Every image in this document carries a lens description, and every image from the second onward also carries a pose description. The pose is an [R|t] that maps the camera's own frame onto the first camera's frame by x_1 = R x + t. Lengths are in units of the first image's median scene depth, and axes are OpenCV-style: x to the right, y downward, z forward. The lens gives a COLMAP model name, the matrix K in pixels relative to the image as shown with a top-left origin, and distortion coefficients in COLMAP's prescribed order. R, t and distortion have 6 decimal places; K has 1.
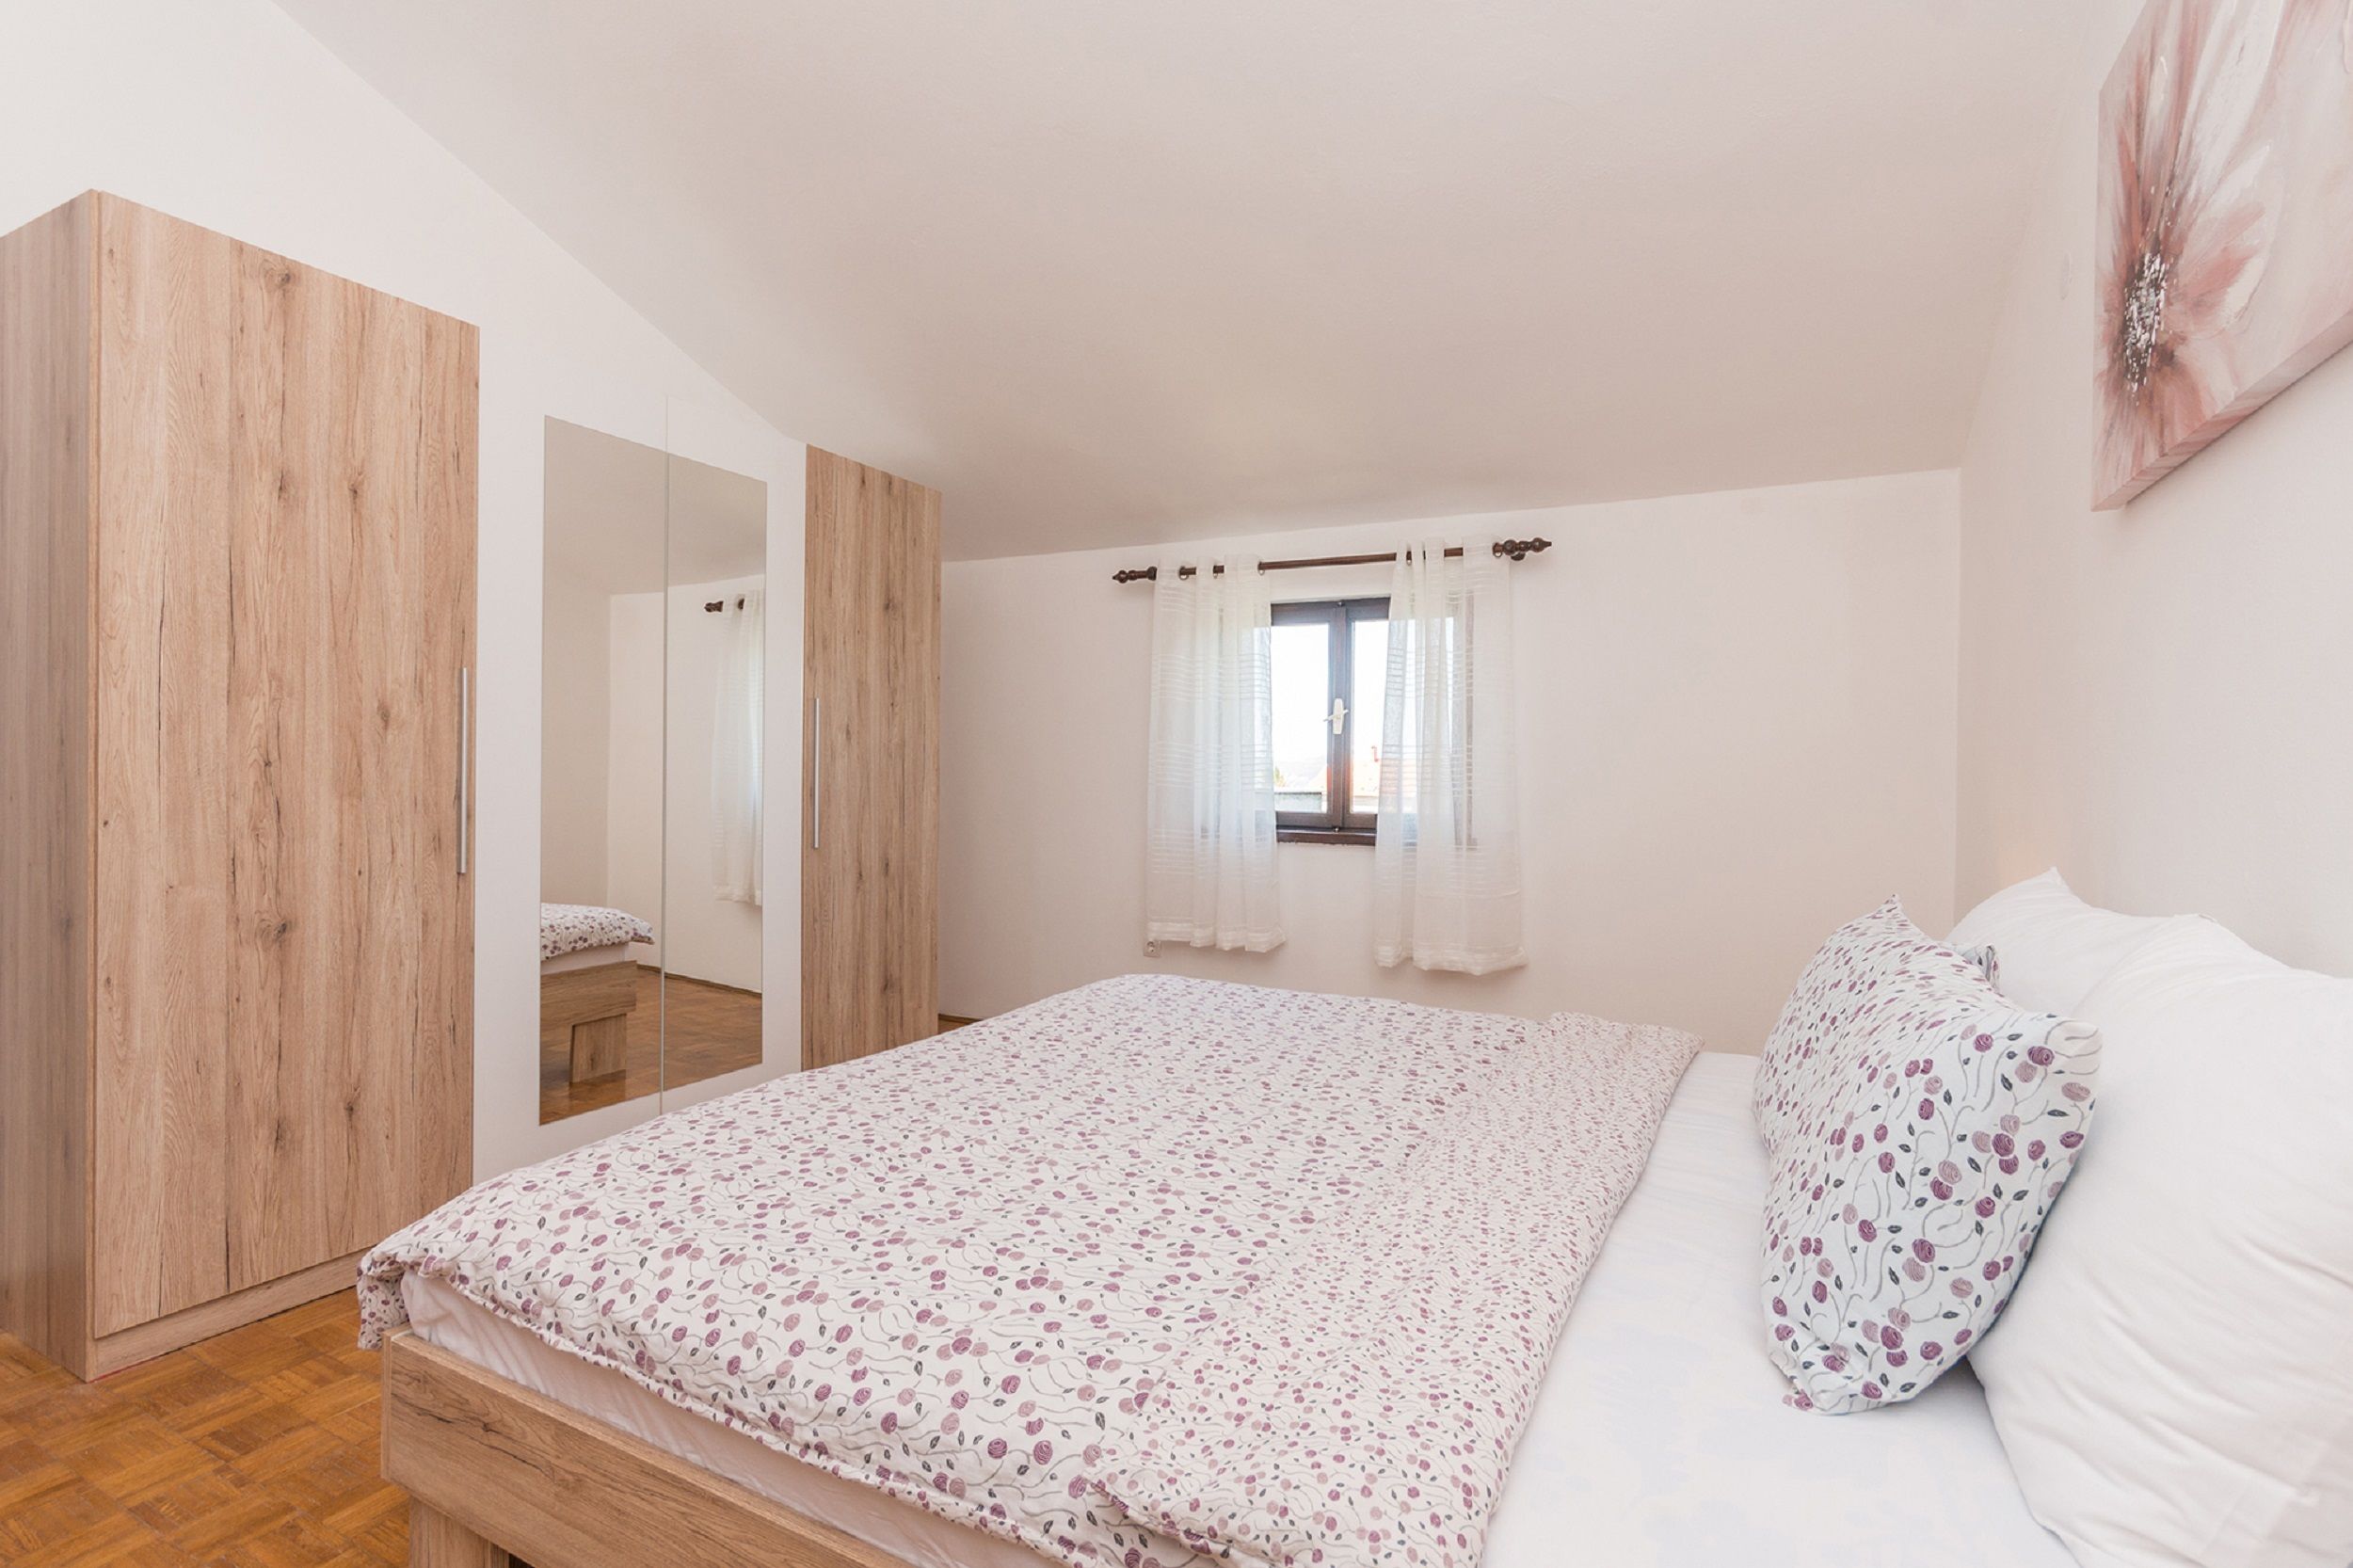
lens RADIAL K [[1088.0, 0, 1189.4], [0, 1088.0, 761.0], [0, 0, 1]] dist [0.004266, 0.001158]
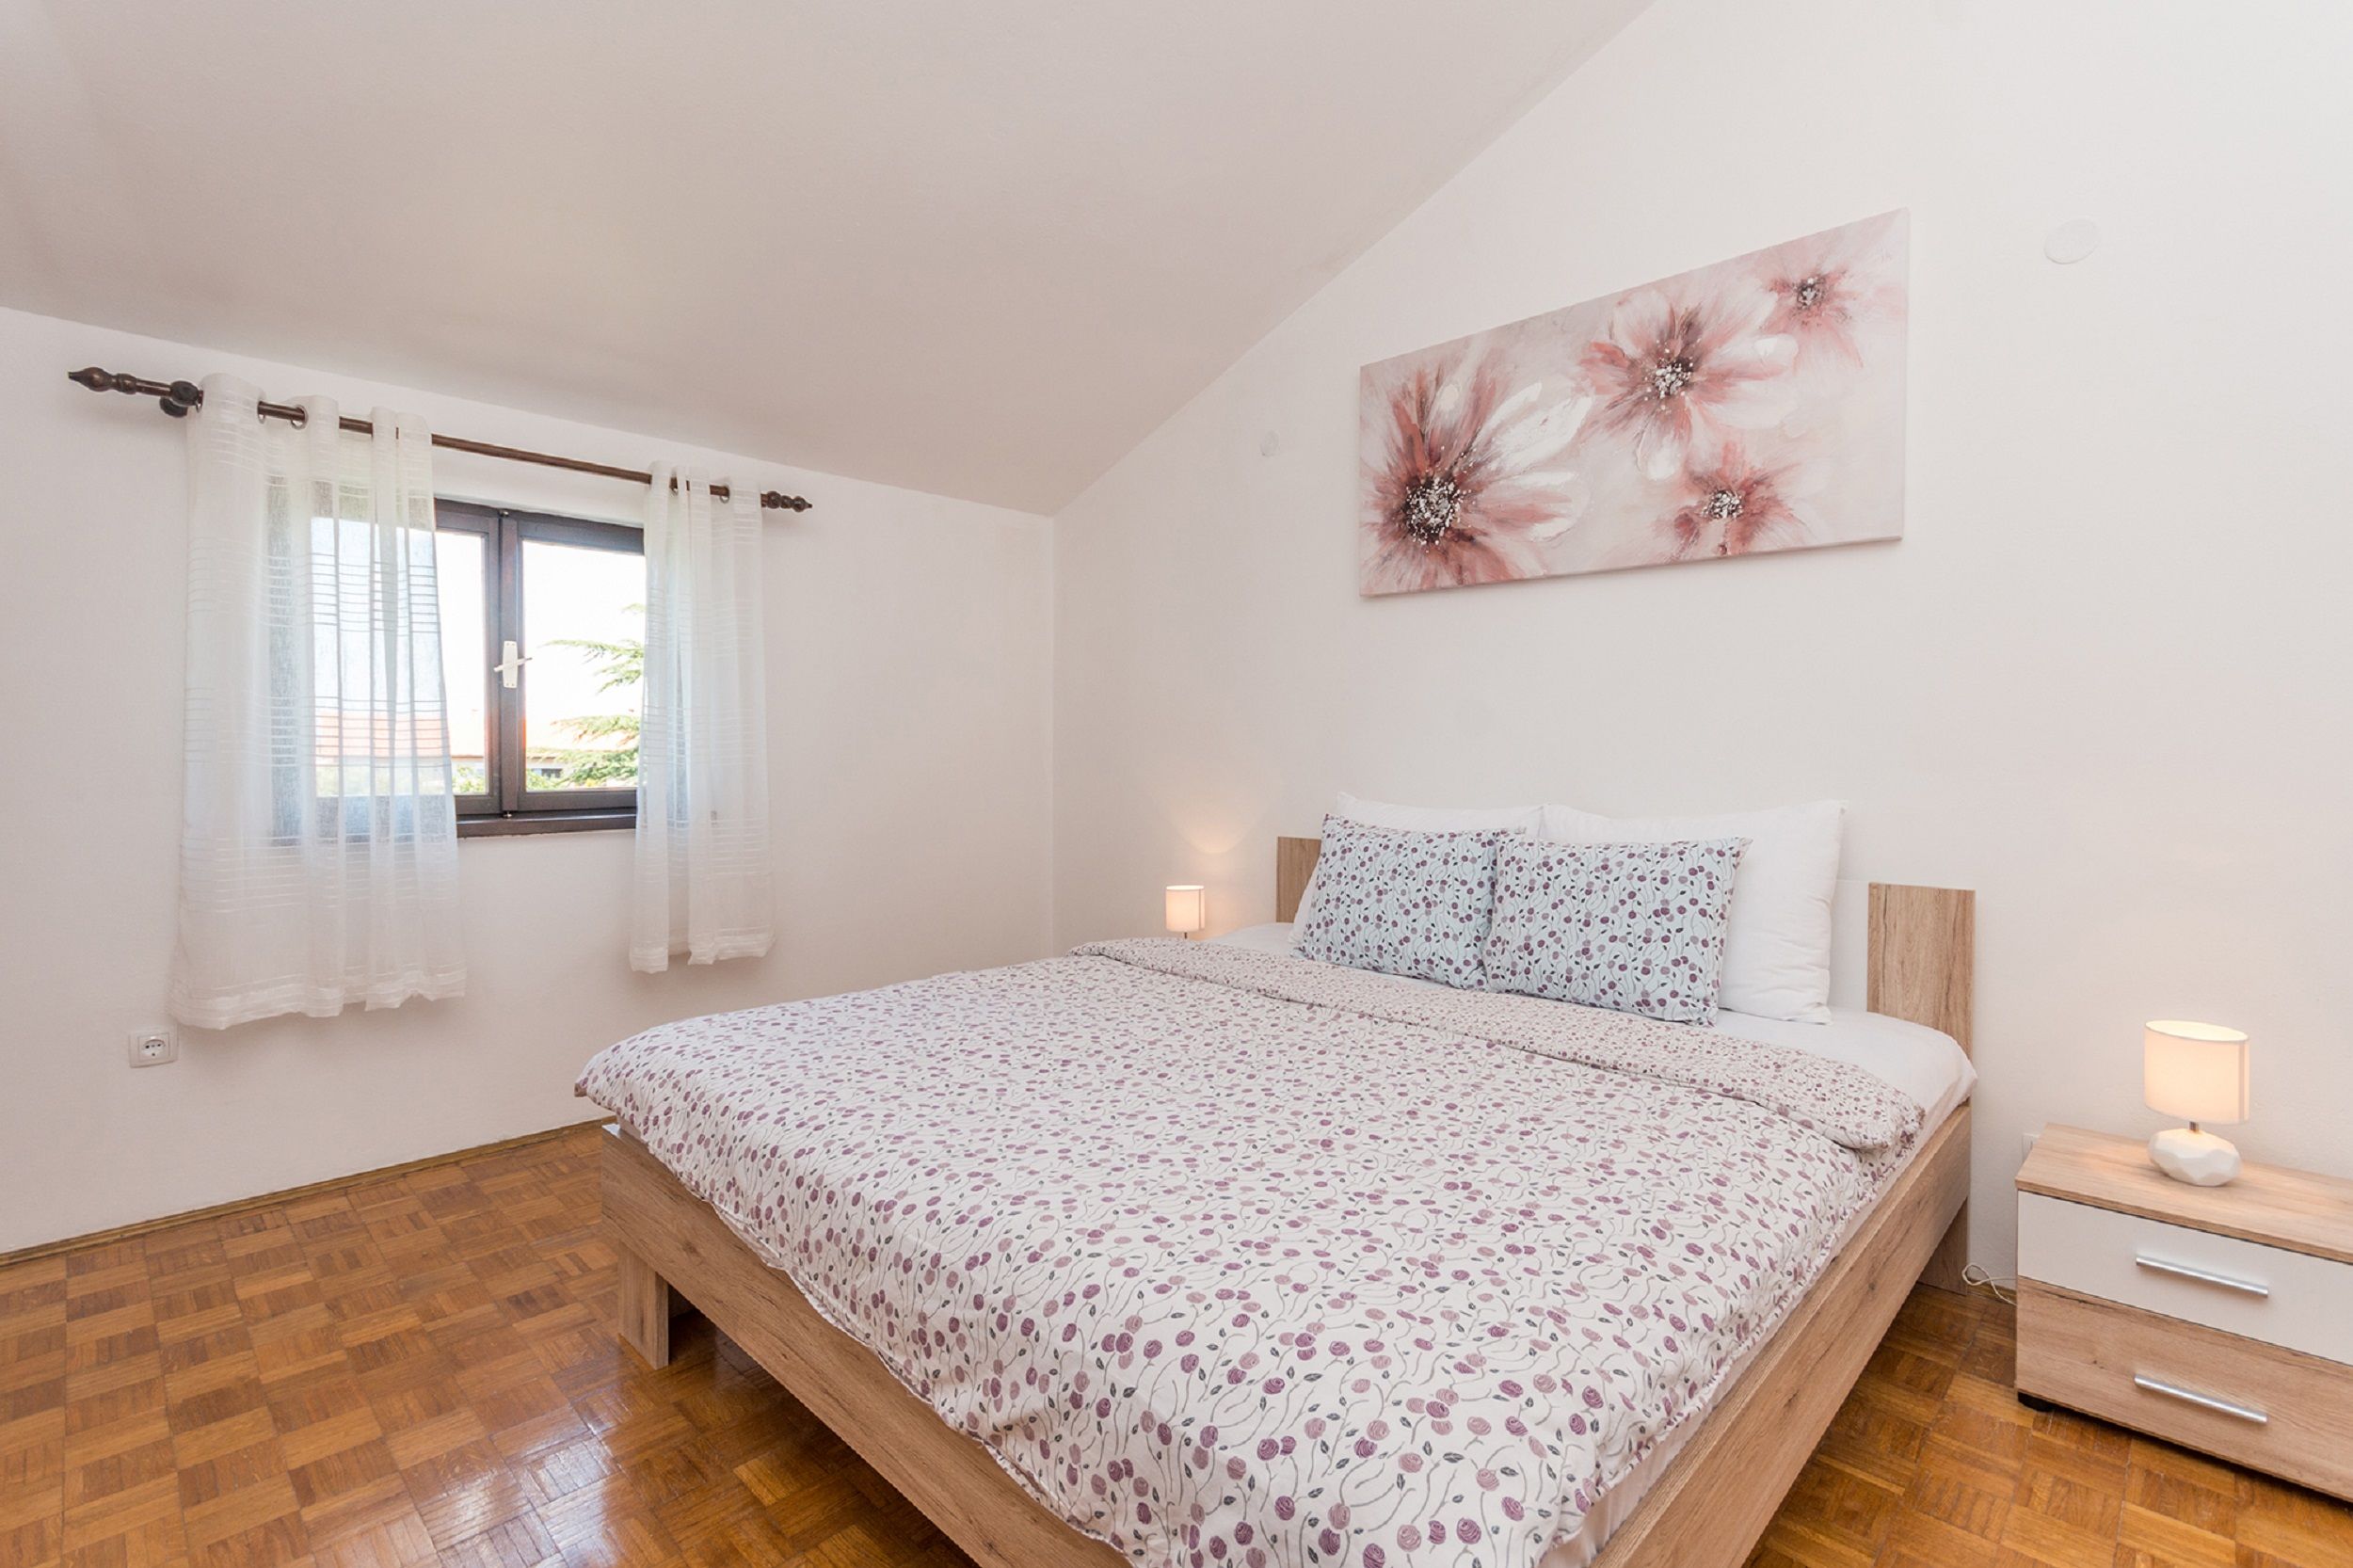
lens RADIAL K [[1047.1, 0, 1173.6], [0, 1047.1, 736.5], [0, 0, 1]] dist [0.001115, 0.000473]
pose [[0.302200, -0.010119, 0.953191, -0.463431], [-0.015401, 0.999761, 0.015497, -0.009891], [-0.953120, -0.019363, 0.301972, 0.383168]]
